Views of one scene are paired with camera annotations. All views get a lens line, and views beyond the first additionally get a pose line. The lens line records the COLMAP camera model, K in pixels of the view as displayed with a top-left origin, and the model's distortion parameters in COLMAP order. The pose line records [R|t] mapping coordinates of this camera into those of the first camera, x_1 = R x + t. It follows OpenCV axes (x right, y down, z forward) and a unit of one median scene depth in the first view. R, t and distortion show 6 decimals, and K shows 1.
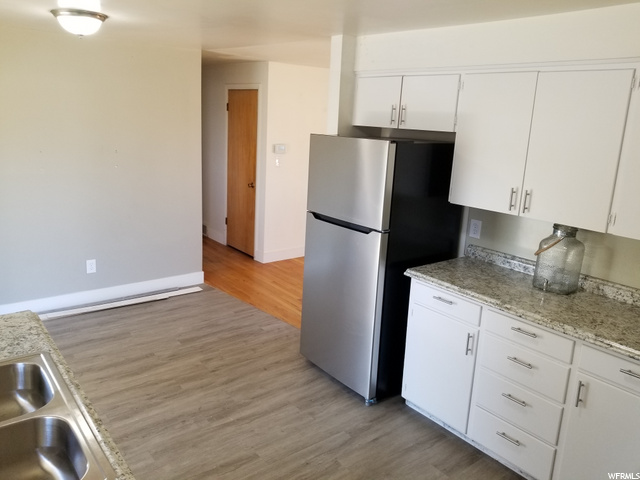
lens RADIAL K [[495.9, 0, 316.6], [0, 495.9, 239.1], [0, 0, 1]] dist [0.088428, -0.125489]
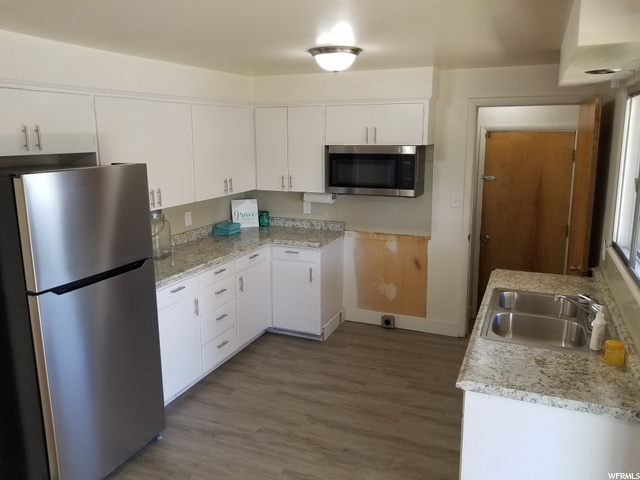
lens RADIAL K [[475.0, 0, 320.0], [0, 475.0, 240.0], [0, 0, 1]] dist [0.000327, -0.102547]
pose [[-0.470221, -0.236026, 0.850402, -0.844866], [0.194234, 0.912273, 0.360598, -0.329955], [-0.860910, 0.334738, -0.383126, 1.120097]]
